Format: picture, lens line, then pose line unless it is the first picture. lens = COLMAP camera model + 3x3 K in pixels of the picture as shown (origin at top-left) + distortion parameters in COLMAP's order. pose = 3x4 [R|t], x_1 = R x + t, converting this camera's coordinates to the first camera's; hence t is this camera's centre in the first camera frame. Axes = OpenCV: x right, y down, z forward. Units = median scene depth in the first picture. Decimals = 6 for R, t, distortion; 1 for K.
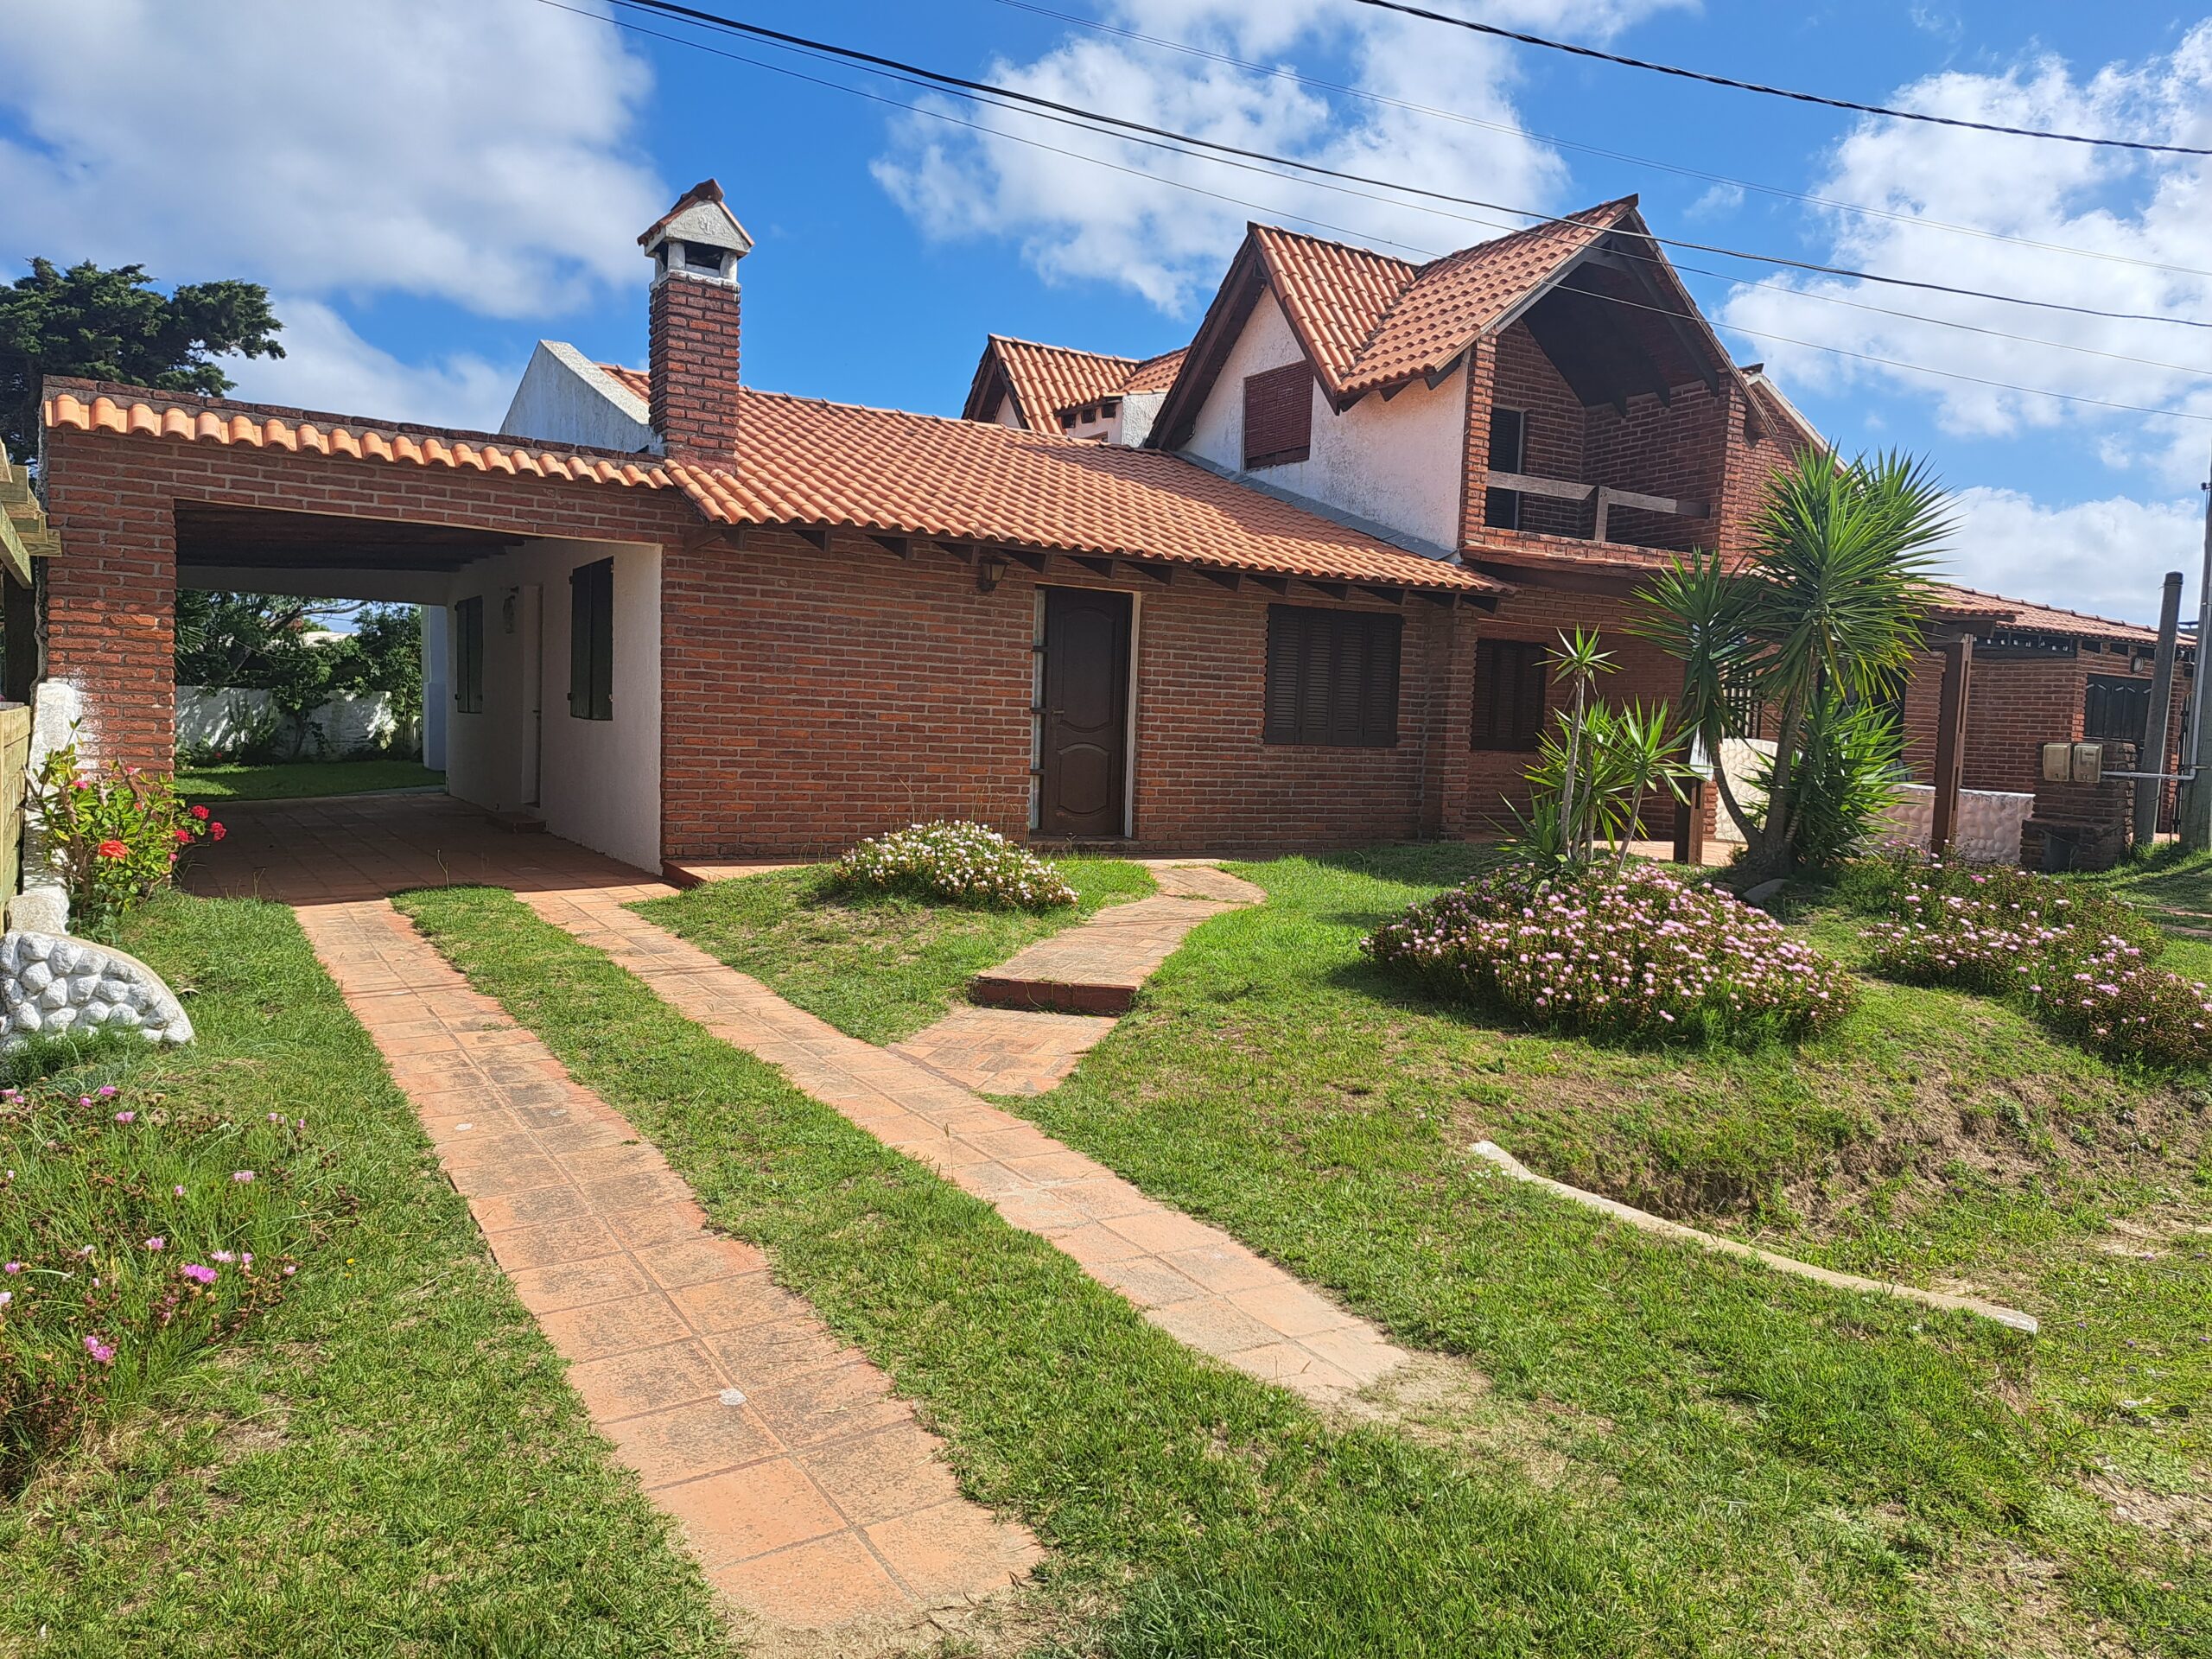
lens RADIAL K [[1579.3, 0, 1105.6], [0, 1579.3, 825.6], [0, 0, 1]] dist [0.058836, -0.047035]
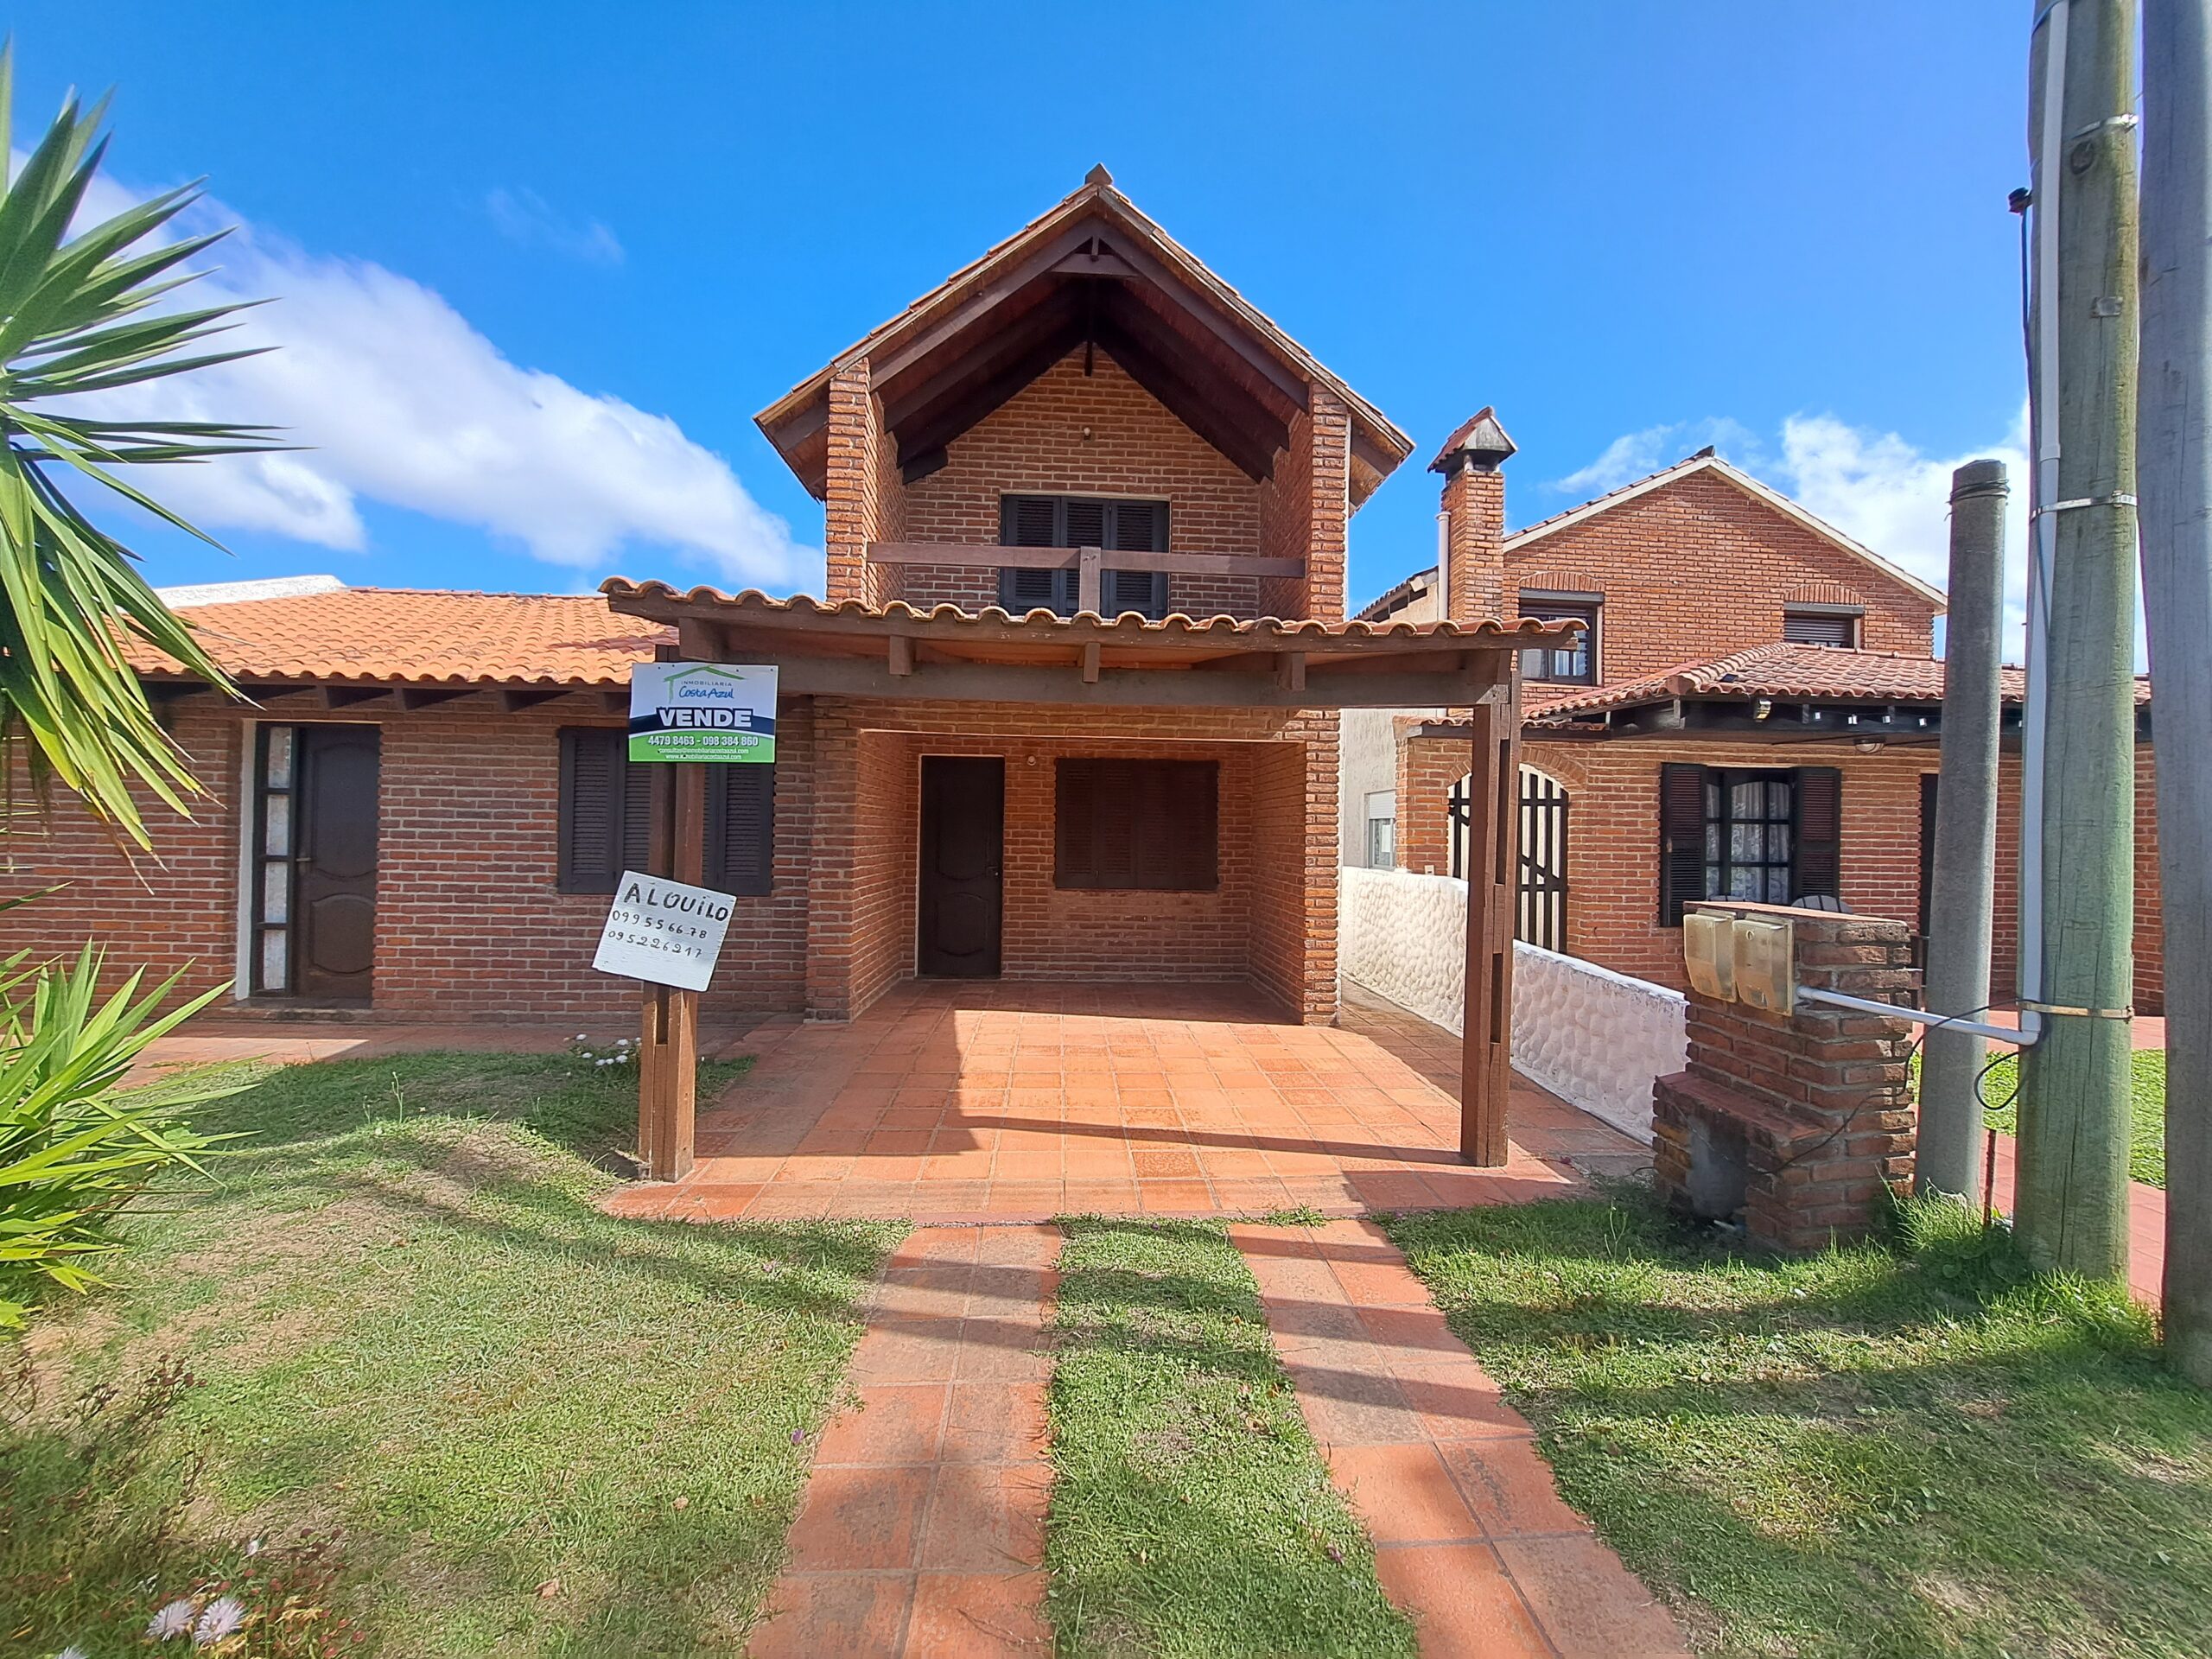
lens RADIAL K [[886.6, 0, 1109.3], [0, 886.6, 845.9], [0, 0, 1]] dist [-0.013085, -0.002575]
pose [[0.865601, -0.033577, -0.499608, 0.593710], [-0.013595, 0.995806, -0.090478, -0.040041], [0.500551, 0.085109, 0.861513, 0.770093]]
